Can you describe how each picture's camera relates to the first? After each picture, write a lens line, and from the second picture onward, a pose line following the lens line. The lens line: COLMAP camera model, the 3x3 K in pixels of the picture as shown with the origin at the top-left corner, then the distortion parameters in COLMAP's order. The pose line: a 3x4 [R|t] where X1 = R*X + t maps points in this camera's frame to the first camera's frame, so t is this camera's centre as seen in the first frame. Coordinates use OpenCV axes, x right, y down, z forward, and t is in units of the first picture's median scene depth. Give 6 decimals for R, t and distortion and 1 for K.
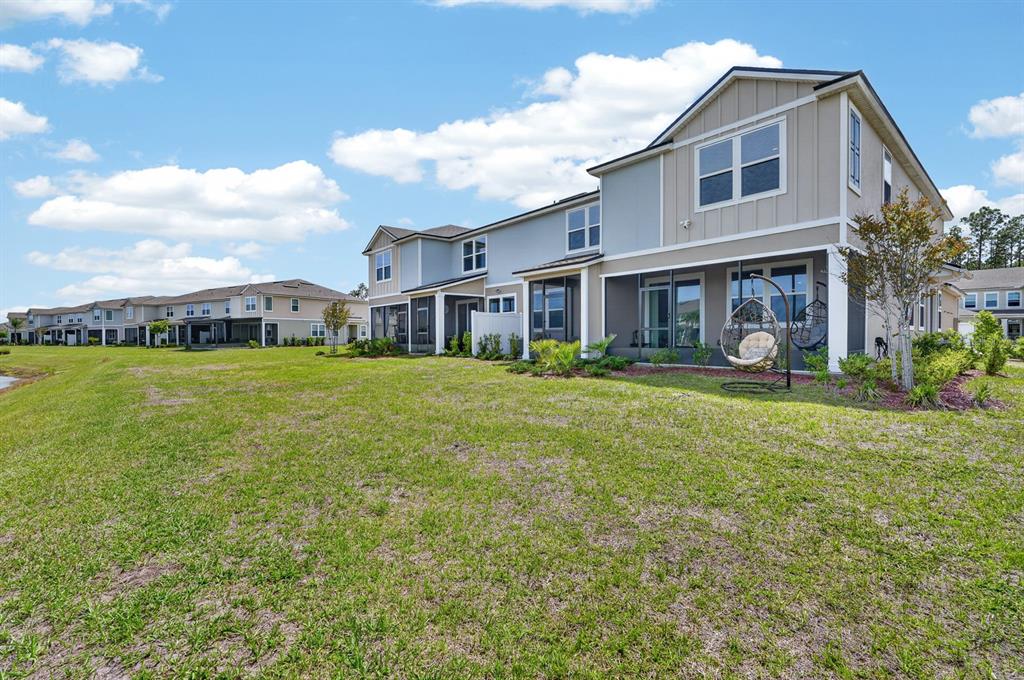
lens RADIAL K [[452.2, 0, 512.3], [0, 452.2, 343.0], [0, 0, 1]] dist [-0.007510, 0.004746]
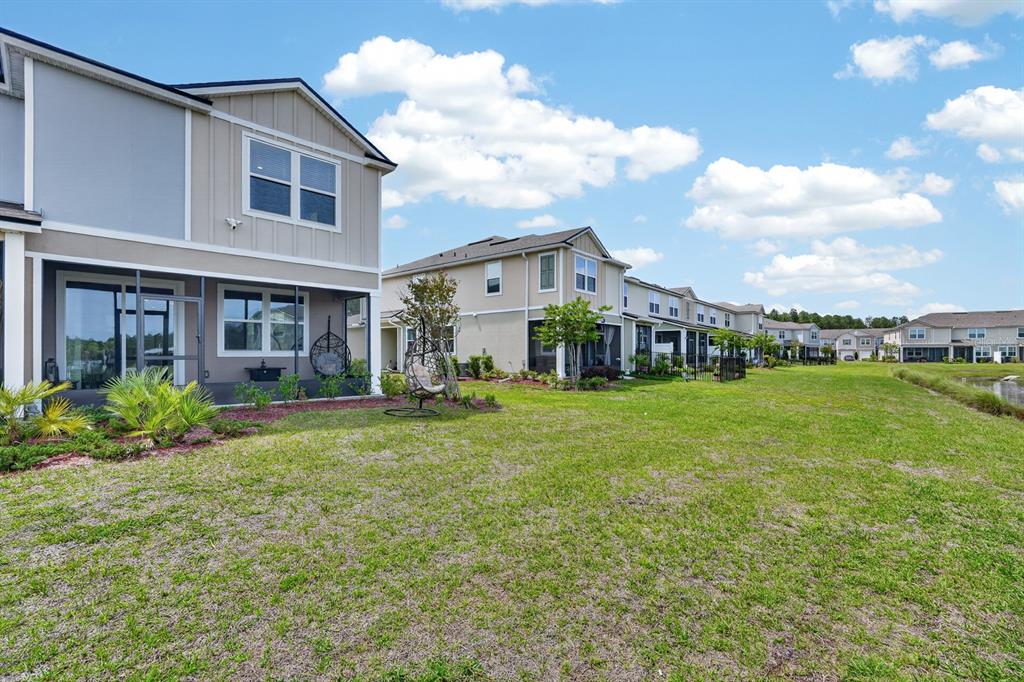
lens RADIAL K [[452.2, 0, 511.9], [0, 452.2, 350.3], [0, 0, 1]] dist [-0.007510, 0.004746]
pose [[-0.075240, 0.015459, 0.997046, -0.437268], [0.008566, 0.999853, -0.014856, -0.028716], [-0.997129, 0.007423, -0.075362, 0.597313]]
